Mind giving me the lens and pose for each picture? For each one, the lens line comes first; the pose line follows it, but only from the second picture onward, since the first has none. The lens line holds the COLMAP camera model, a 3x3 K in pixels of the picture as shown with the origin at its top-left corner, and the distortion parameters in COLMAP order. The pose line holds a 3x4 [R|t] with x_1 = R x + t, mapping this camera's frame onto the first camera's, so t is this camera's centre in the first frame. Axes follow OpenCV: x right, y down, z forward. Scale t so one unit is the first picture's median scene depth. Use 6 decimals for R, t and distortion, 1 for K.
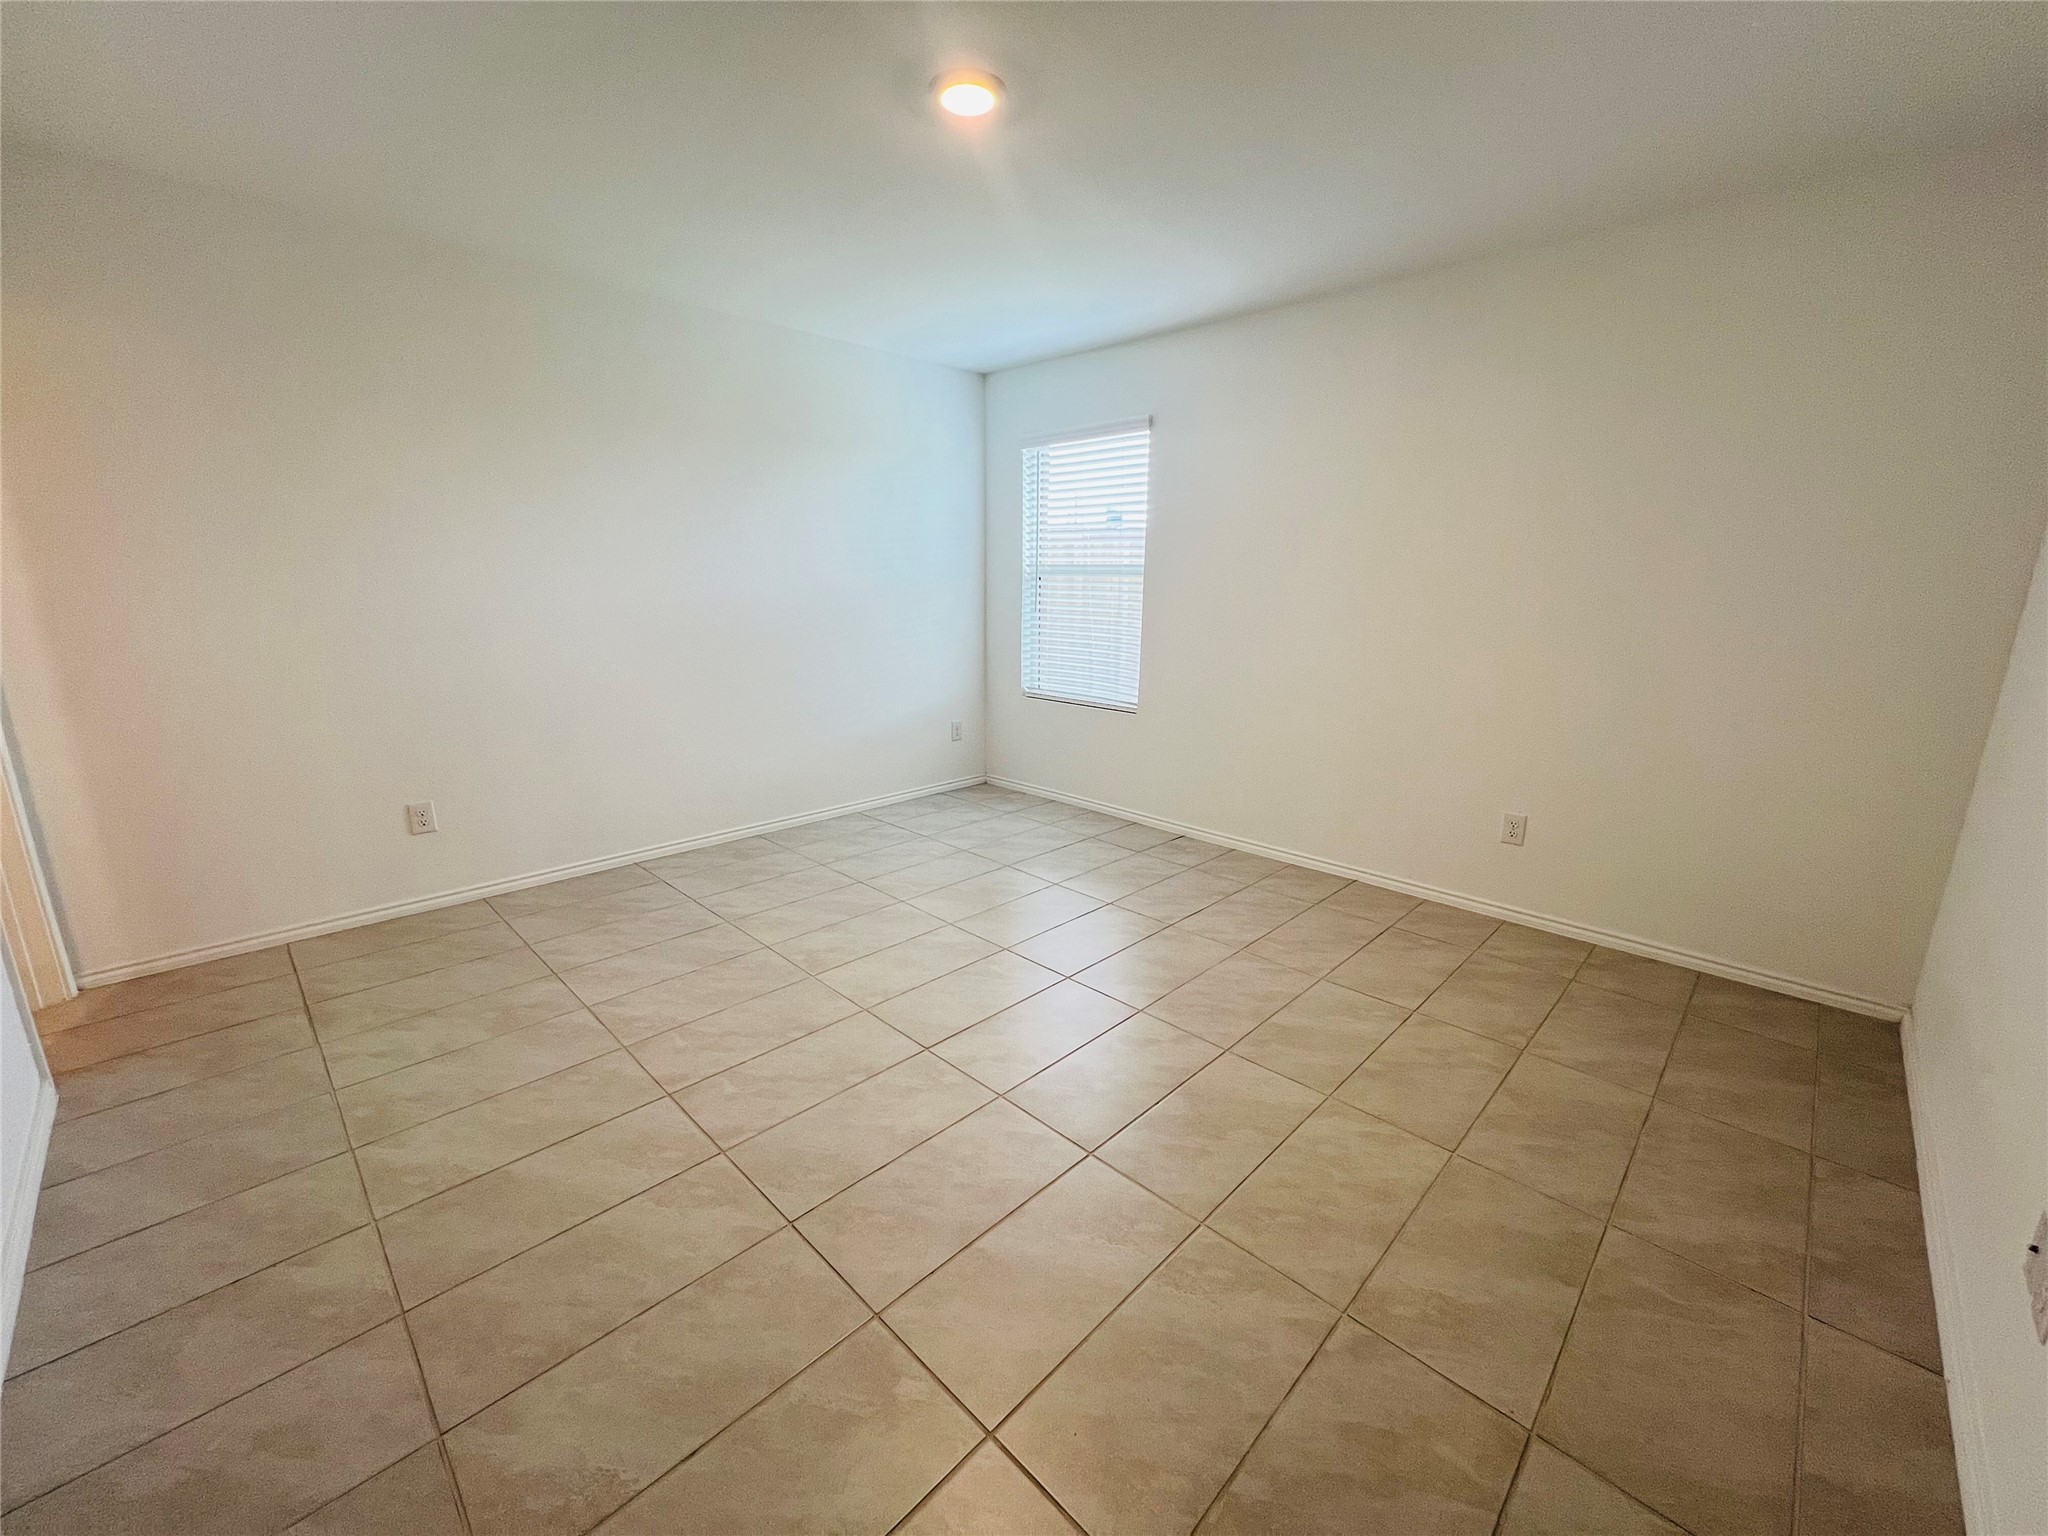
lens RADIAL K [[812.7, 0, 1019.1], [0, 812.7, 766.9], [0, 0, 1]] dist [0.001044, 0.000209]
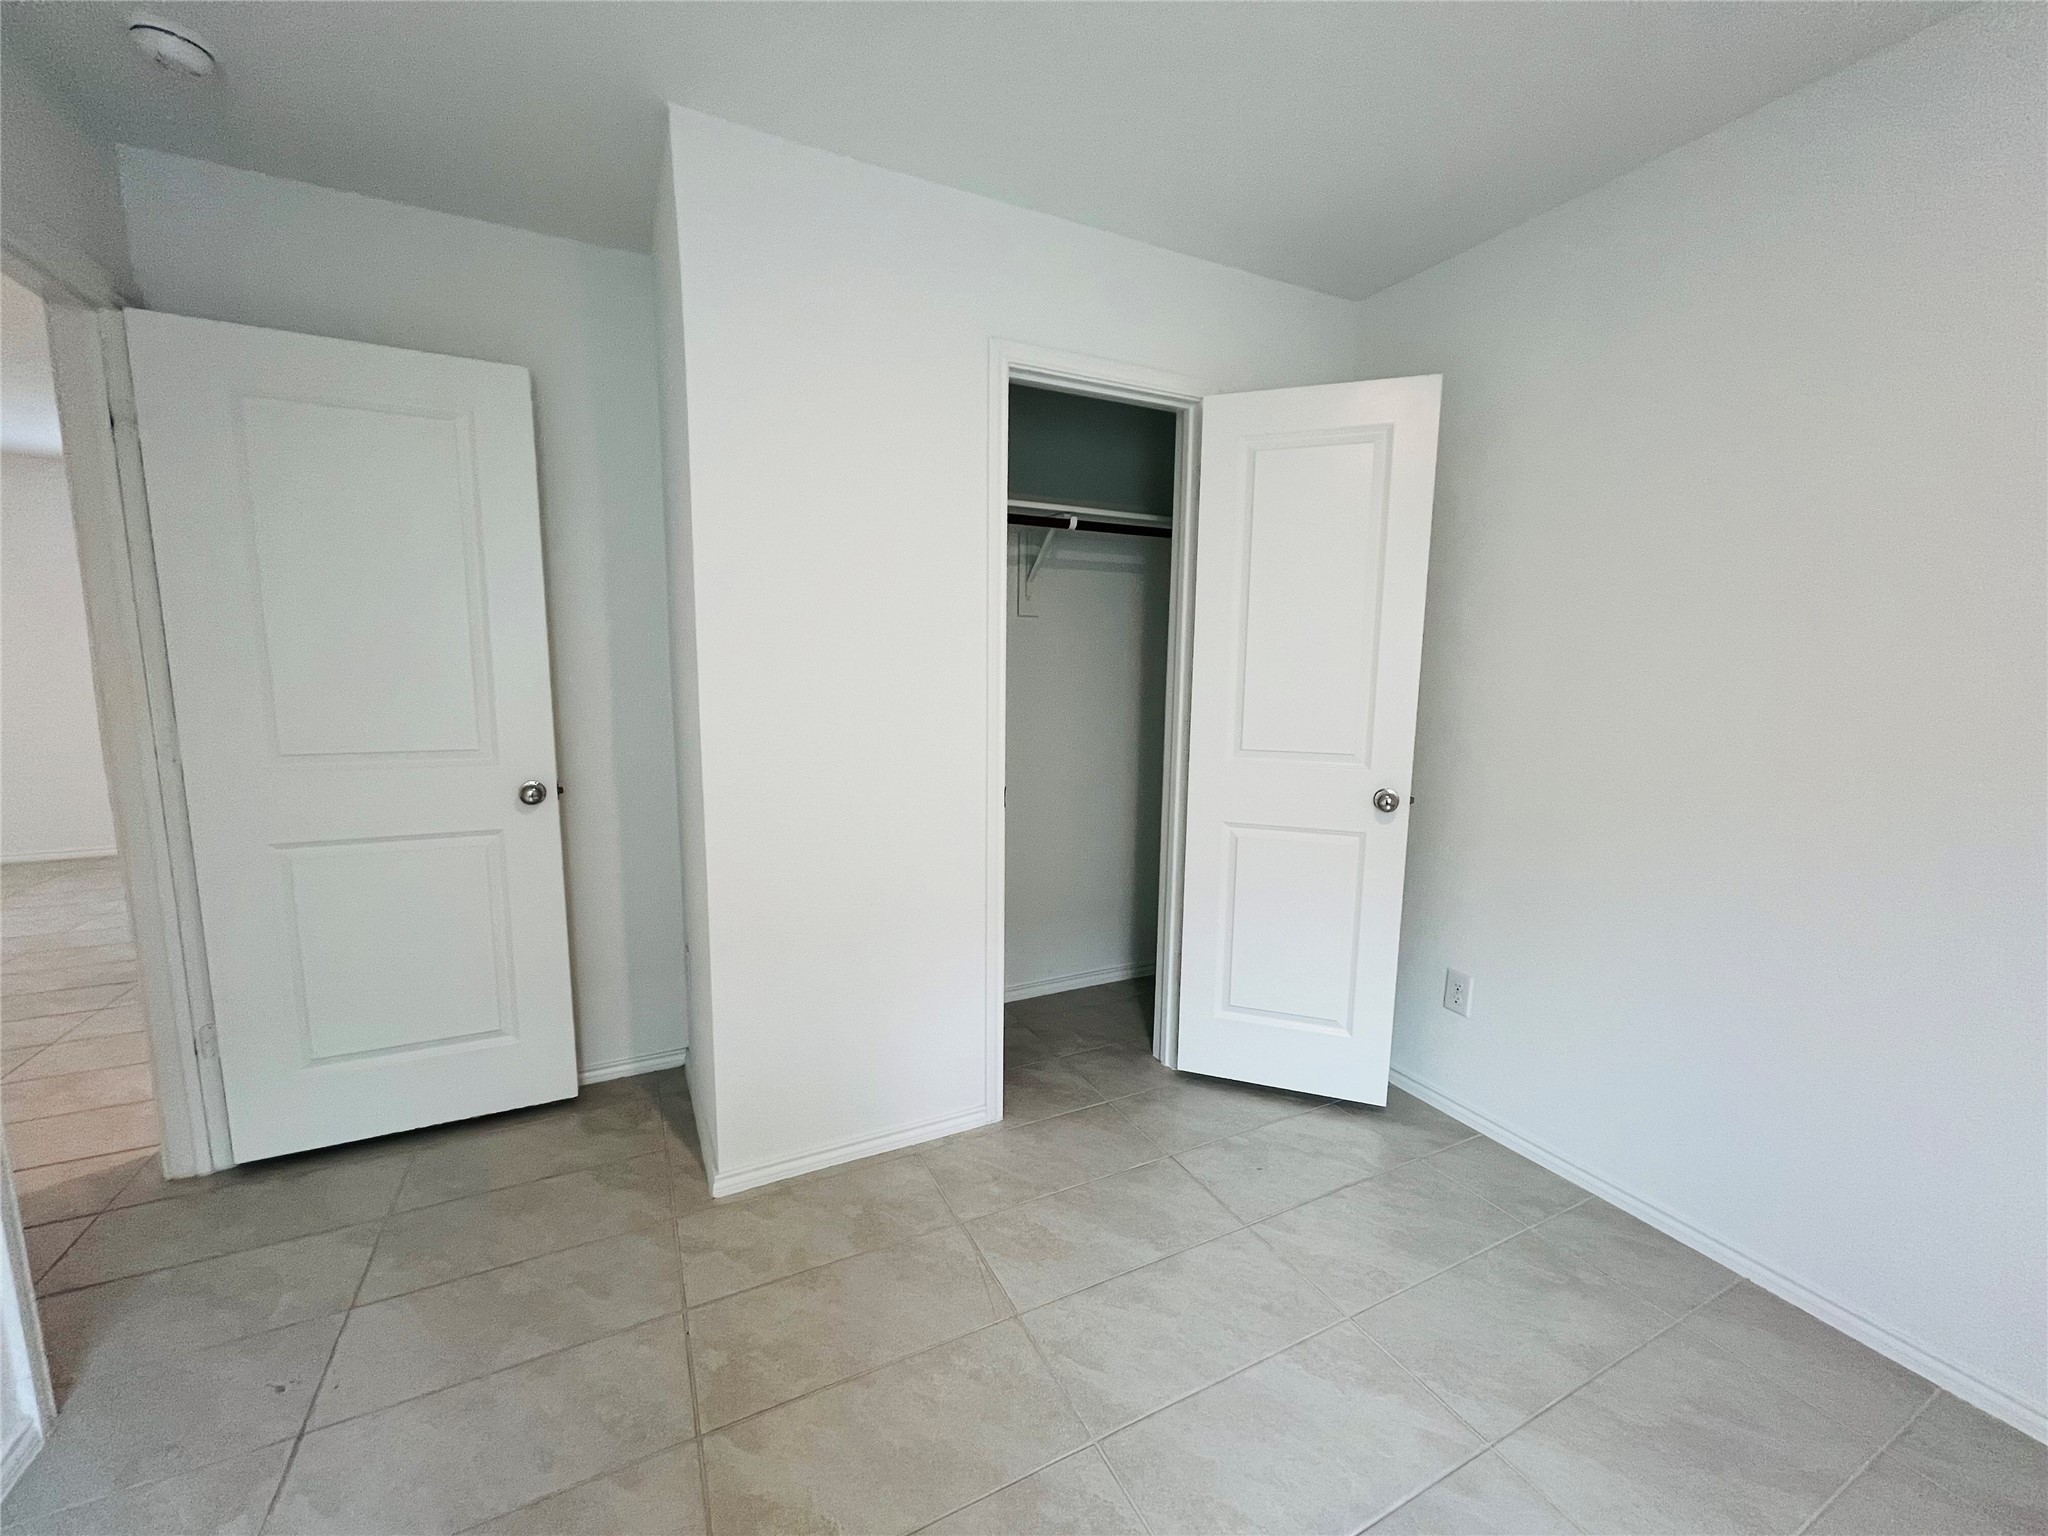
lens RADIAL K [[812.7, 0, 1025.4], [0, 812.7, 769.7], [0, 0, 1]] dist [0.001044, 0.000209]
pose [[0.948630, 0.047718, -0.312768, -0.294996], [-0.081030, 0.992233, -0.094381, -0.072409], [0.305835, 0.114877, 0.945129, 0.280488]]
